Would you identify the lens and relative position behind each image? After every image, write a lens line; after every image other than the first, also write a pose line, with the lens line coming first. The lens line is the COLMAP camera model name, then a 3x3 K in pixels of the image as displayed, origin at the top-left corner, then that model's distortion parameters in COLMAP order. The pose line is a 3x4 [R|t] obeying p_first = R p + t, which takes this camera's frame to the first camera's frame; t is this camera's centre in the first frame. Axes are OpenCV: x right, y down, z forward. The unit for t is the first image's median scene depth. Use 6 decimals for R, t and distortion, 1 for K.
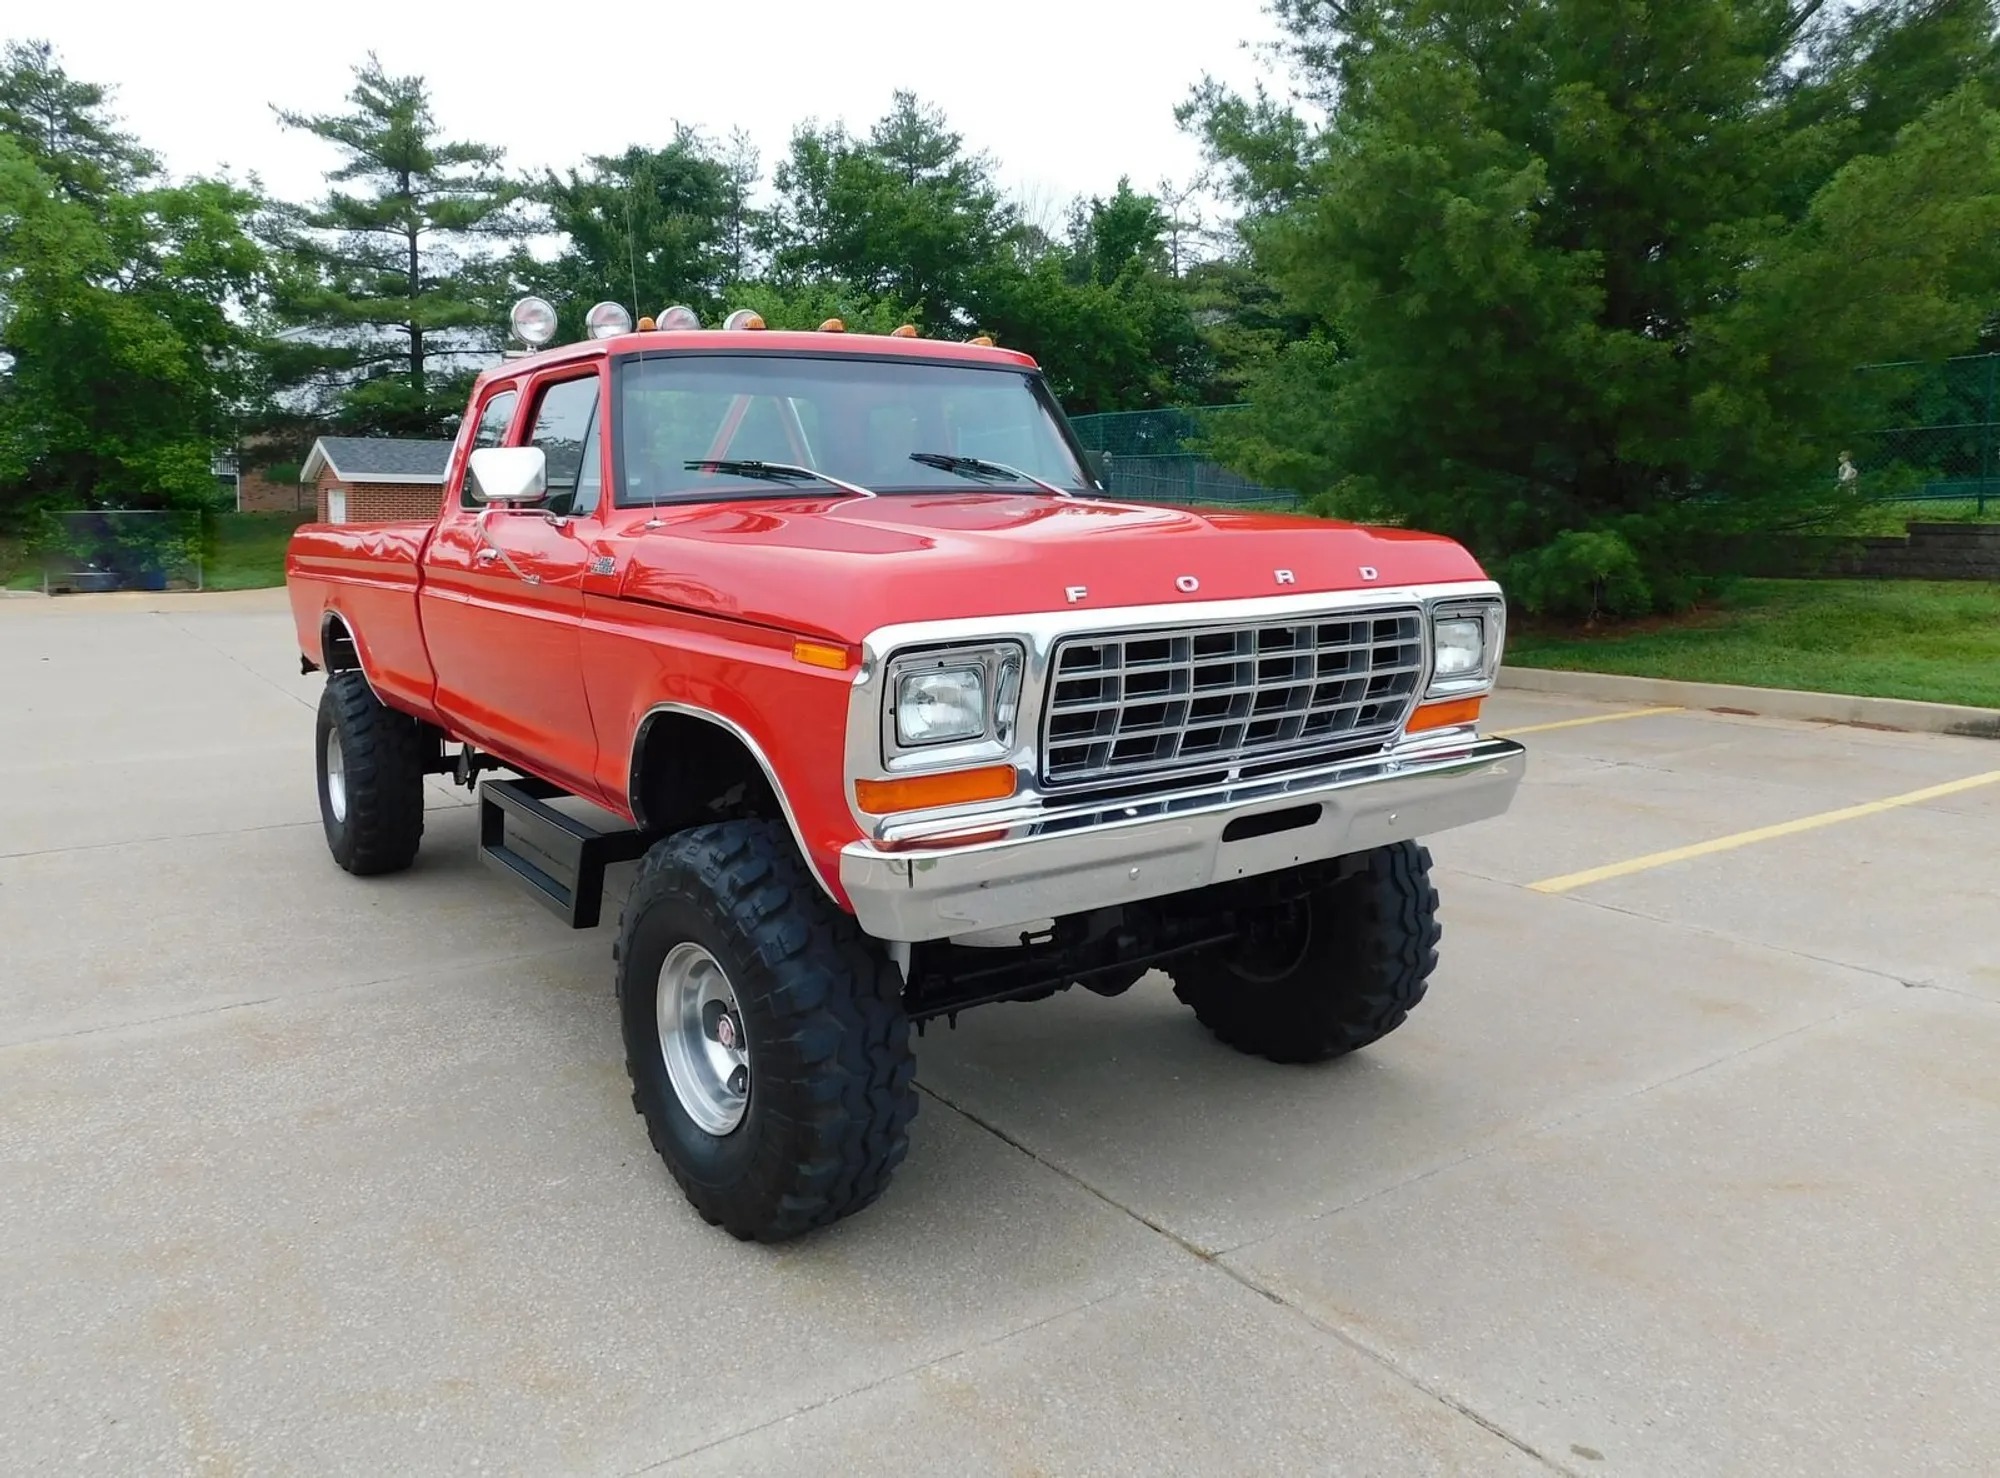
lens RADIAL K [[1450.9, 0, 1000.0], [0, 1450.9, 739.0], [0, 0, 1]] dist [-0.052647, 0.039894]
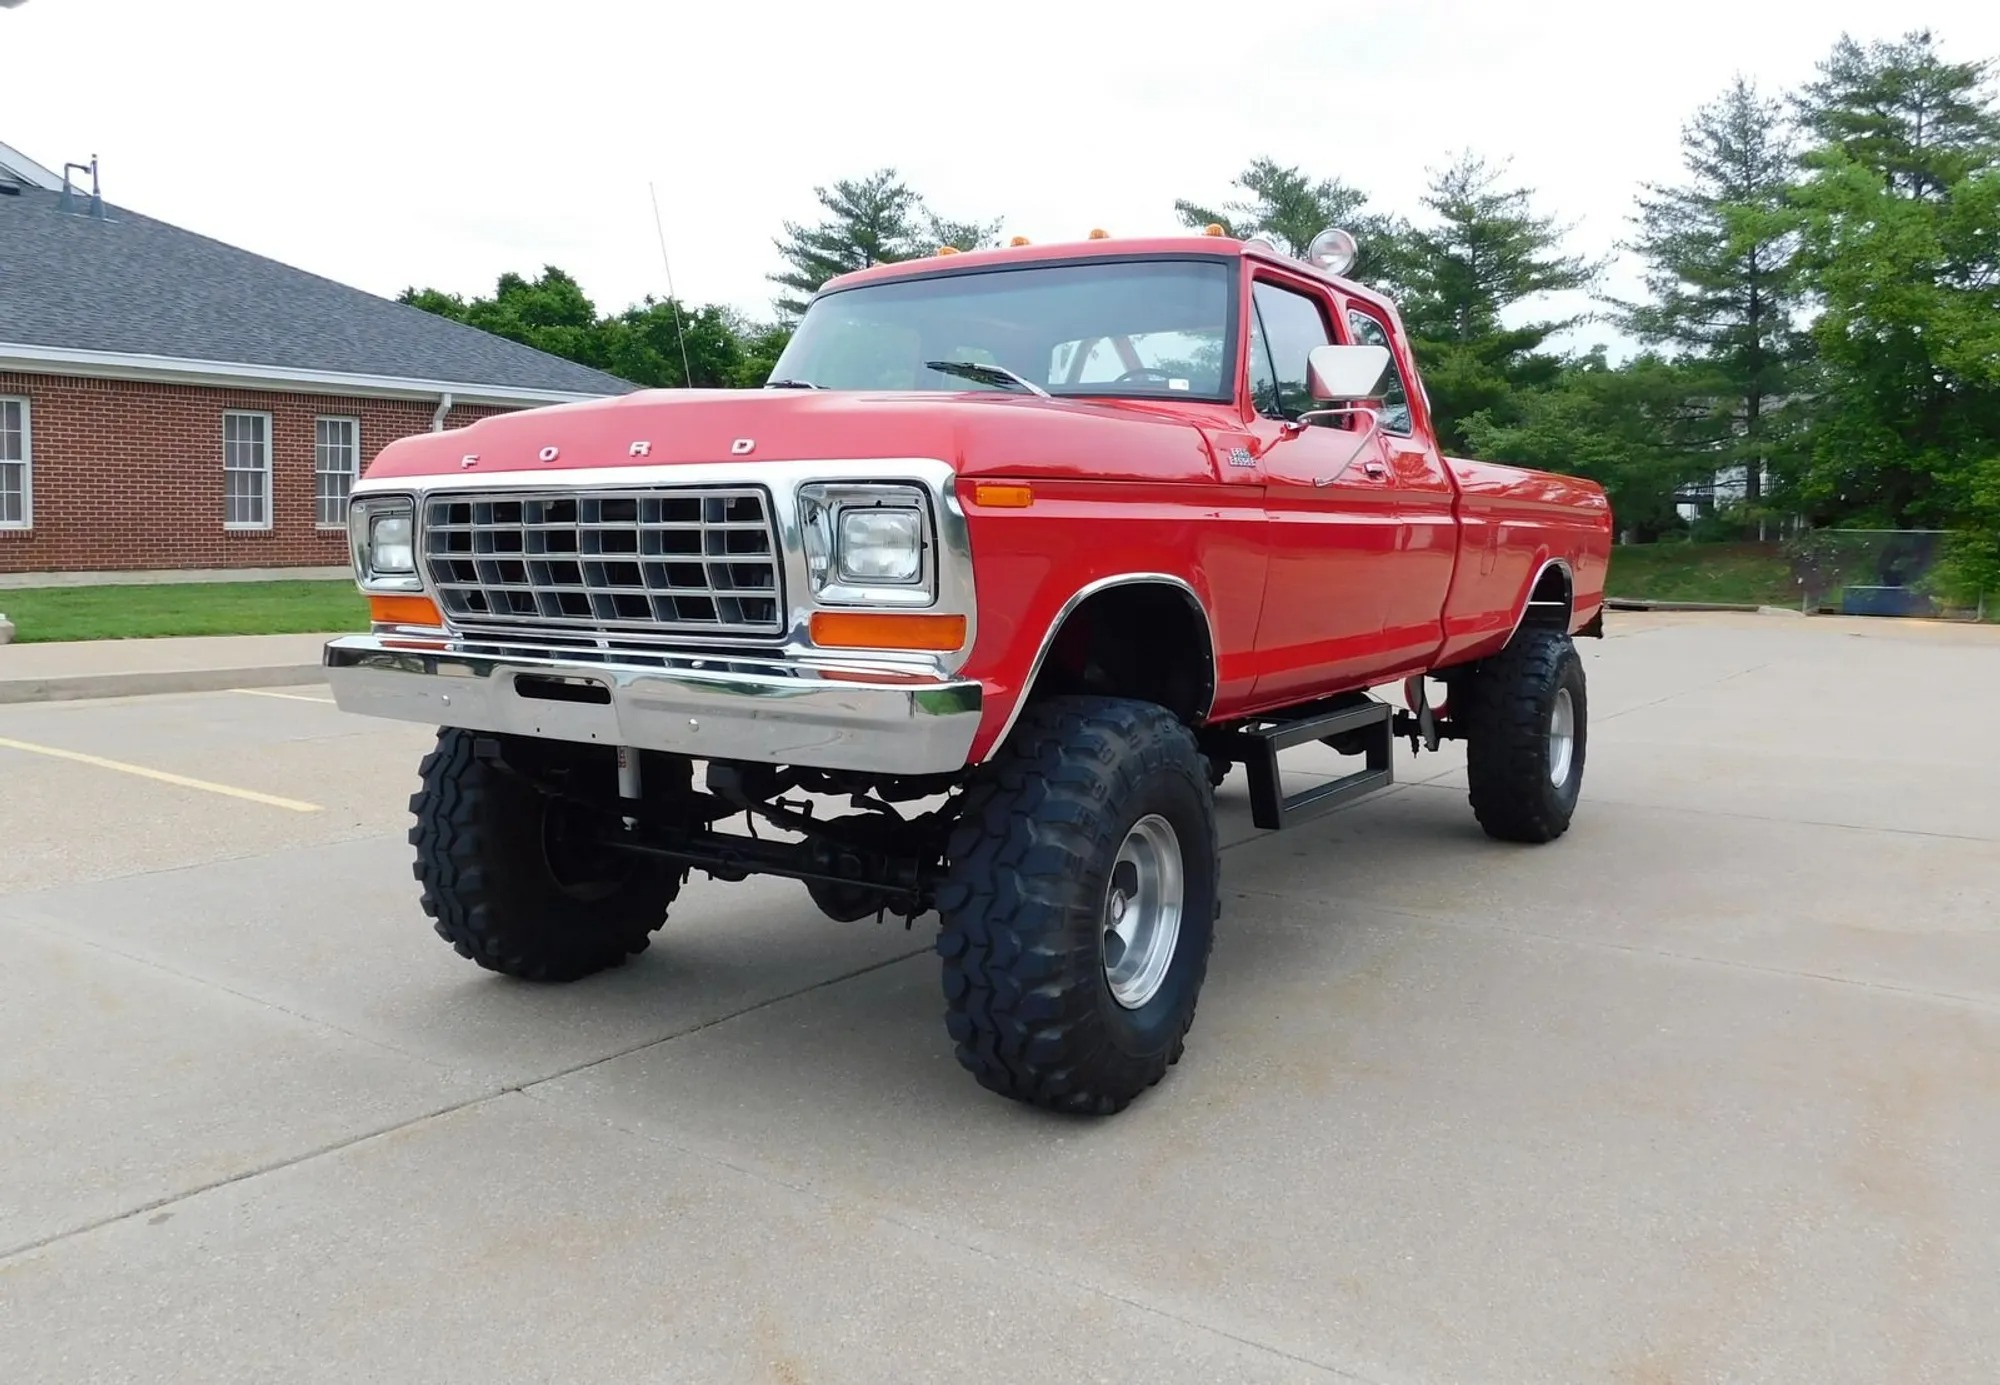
lens RADIAL K [[1592.1, 0, 954.0], [0, 1592.1, 775.2], [0, 0, 1]] dist [-0.074519, 0.069833]
pose [[0.343241, 0.152349, -0.926809, 0.107465], [-0.164978, 0.981195, 0.100190, -0.003257], [0.924645, 0.118514, 0.361920, 0.070139]]
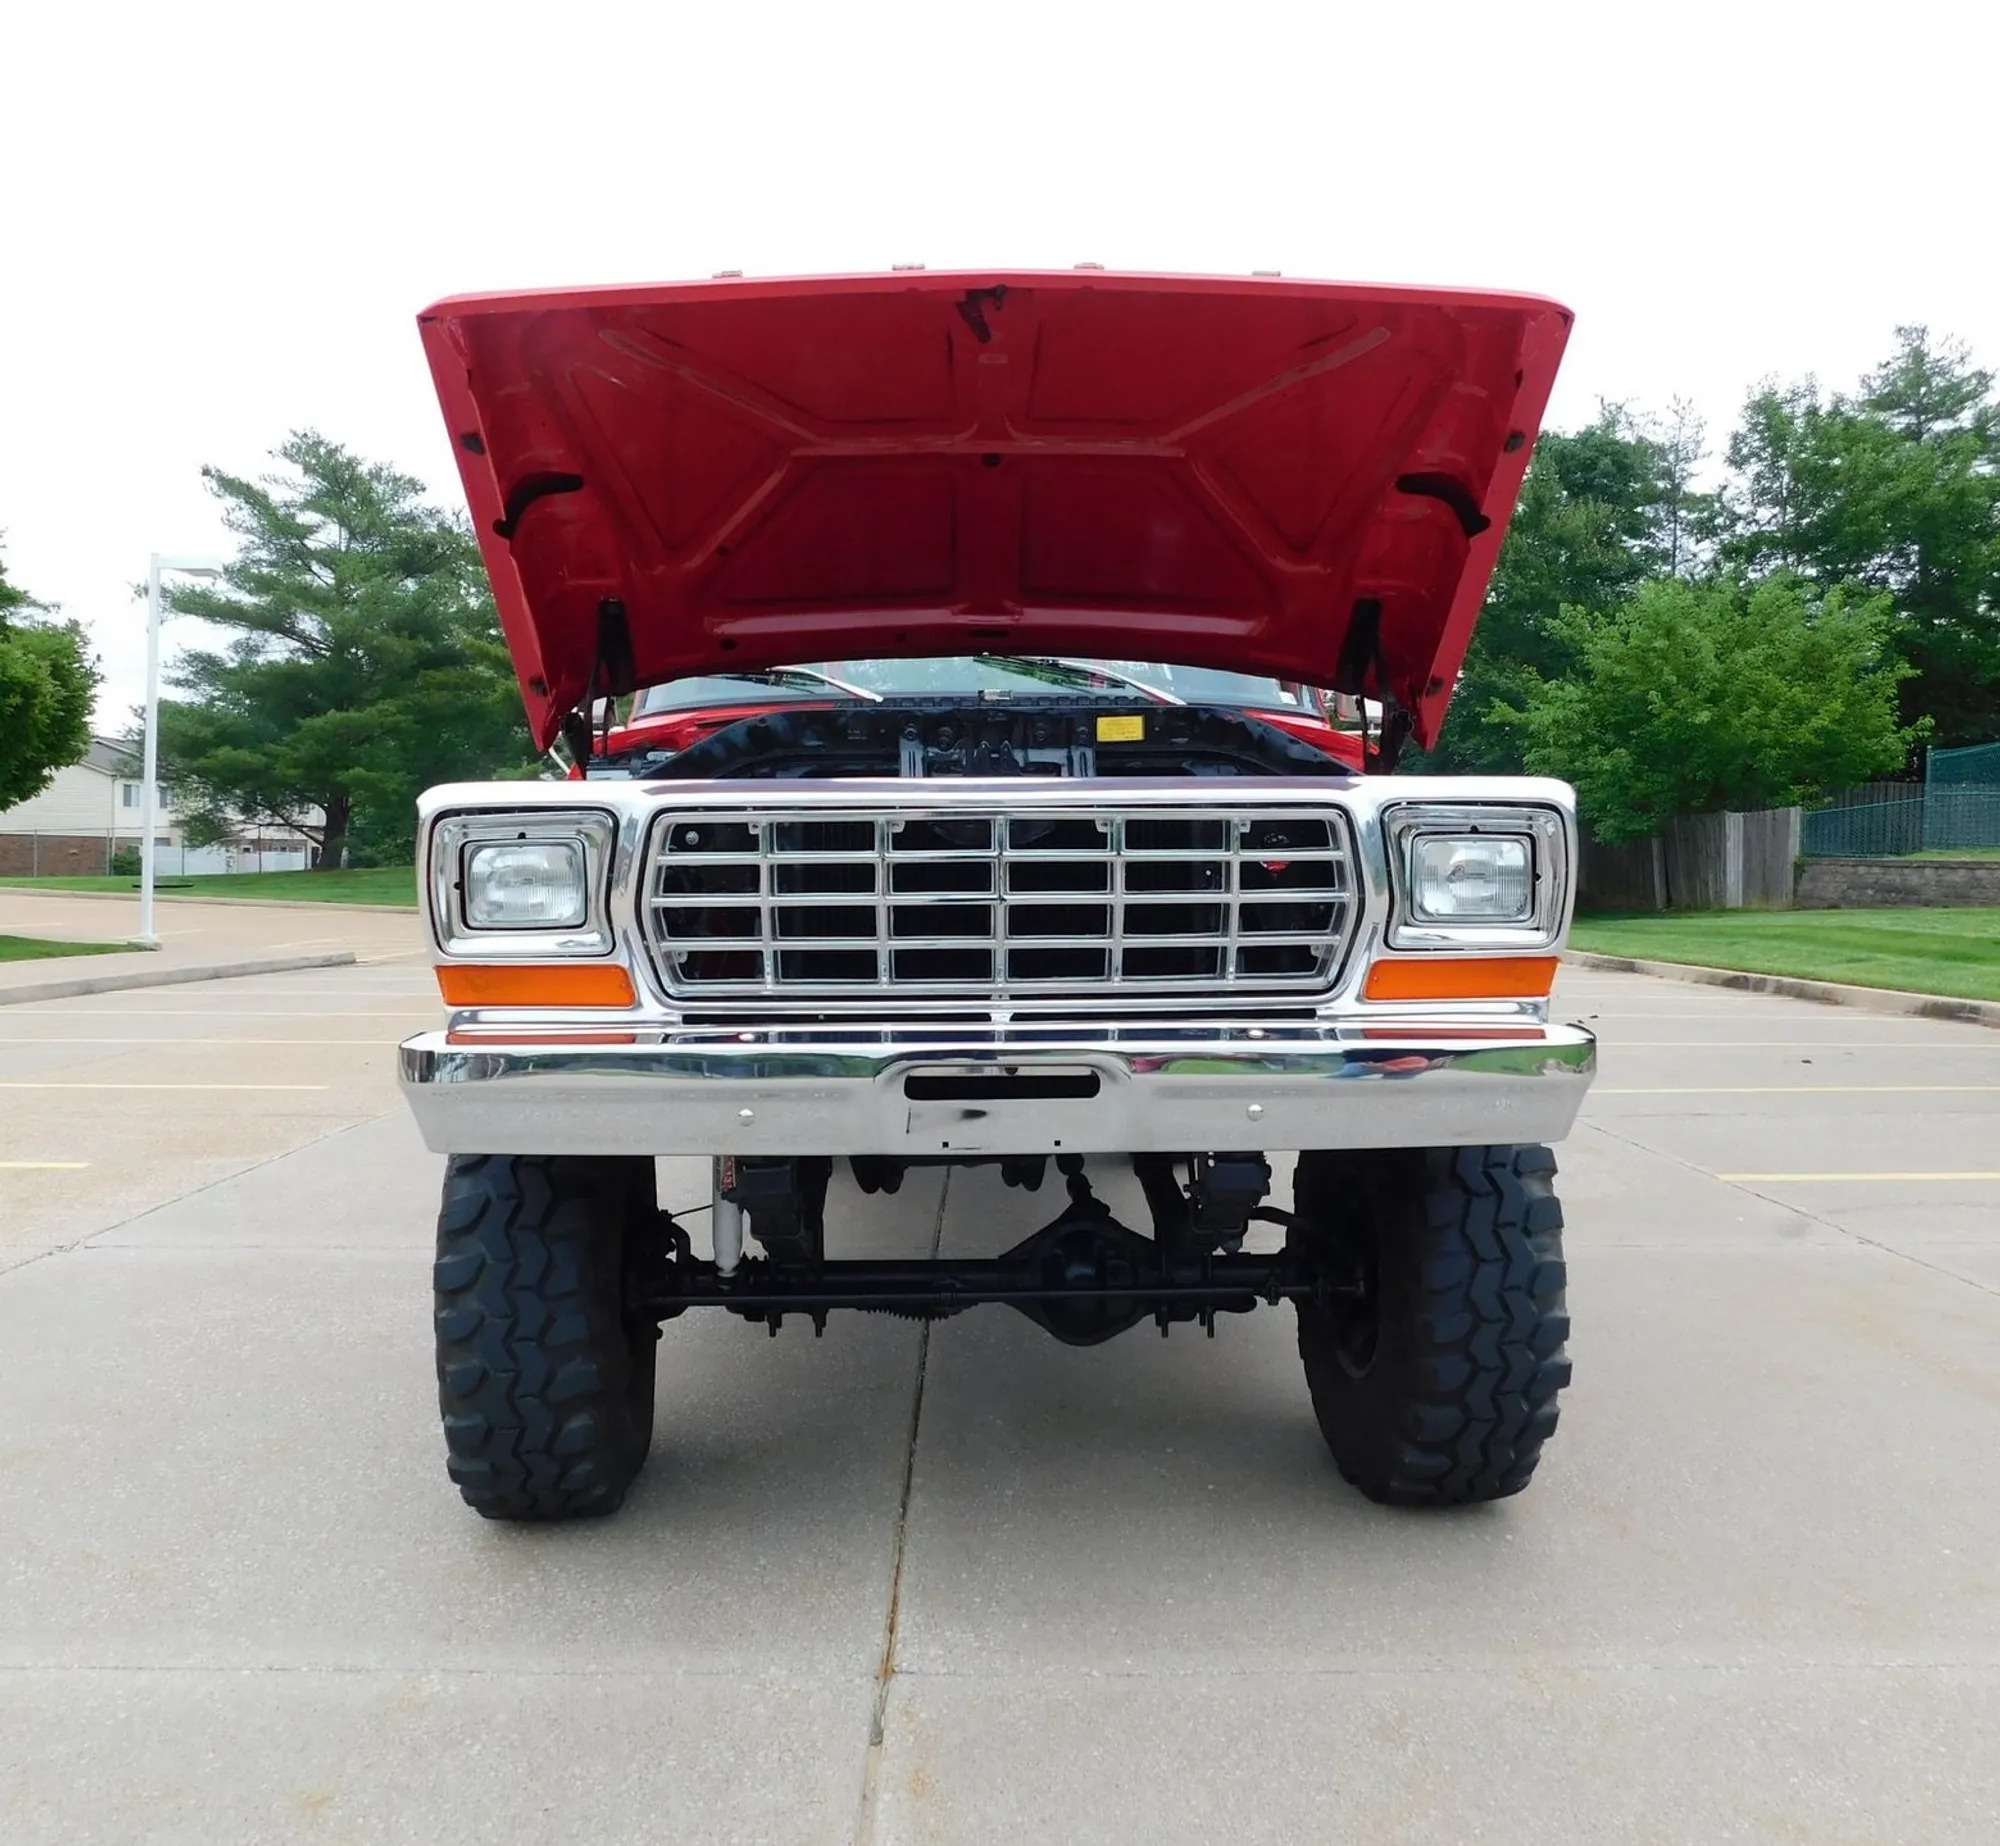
lens RADIAL K [[1698.8, 0, 1063.2], [0, 1698.8, 1014.7], [0, 0, 1]] dist [-0.029222, 0.002051]
pose [[0.845248, 0.056830, -0.531344, 0.053946], [-0.094604, 0.994537, -0.044123, 0.004722], [0.525934, 0.087562, 0.846006, 0.024075]]
